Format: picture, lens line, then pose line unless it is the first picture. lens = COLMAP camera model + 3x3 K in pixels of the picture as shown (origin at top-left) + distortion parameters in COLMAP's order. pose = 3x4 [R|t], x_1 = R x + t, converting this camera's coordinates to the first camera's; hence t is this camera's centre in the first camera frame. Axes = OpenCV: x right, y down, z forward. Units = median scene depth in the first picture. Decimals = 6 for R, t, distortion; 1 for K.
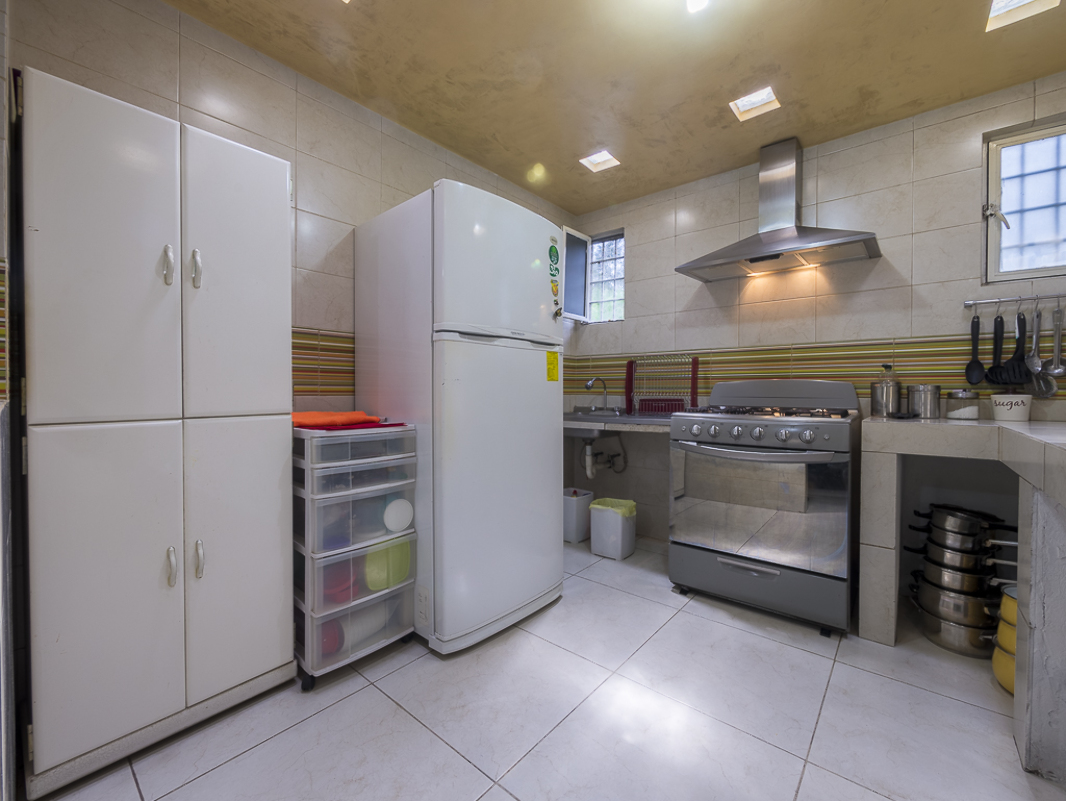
lens RADIAL K [[443.2, 0, 551.8], [0, 443.2, 399.1], [0, 0, 1]] dist [0.001037, 0.000257]
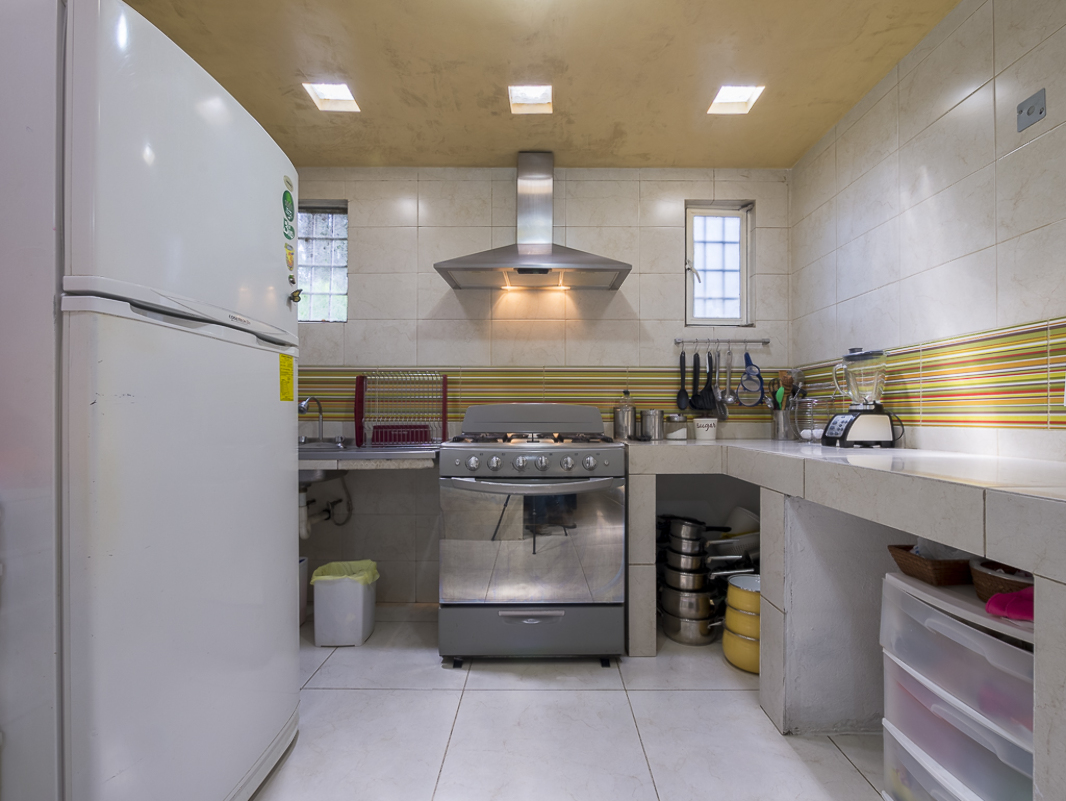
lens RADIAL K [[489.2, 0, 534.7], [0, 489.2, 415.4], [0, 0, 1]] dist [-0.003178, 0.000566]
pose [[0.782001, -0.001644, 0.623275, -0.154298], [0.011839, 0.999855, -0.012217, -0.006433], [-0.623165, 0.016932, 0.781907, 0.216908]]
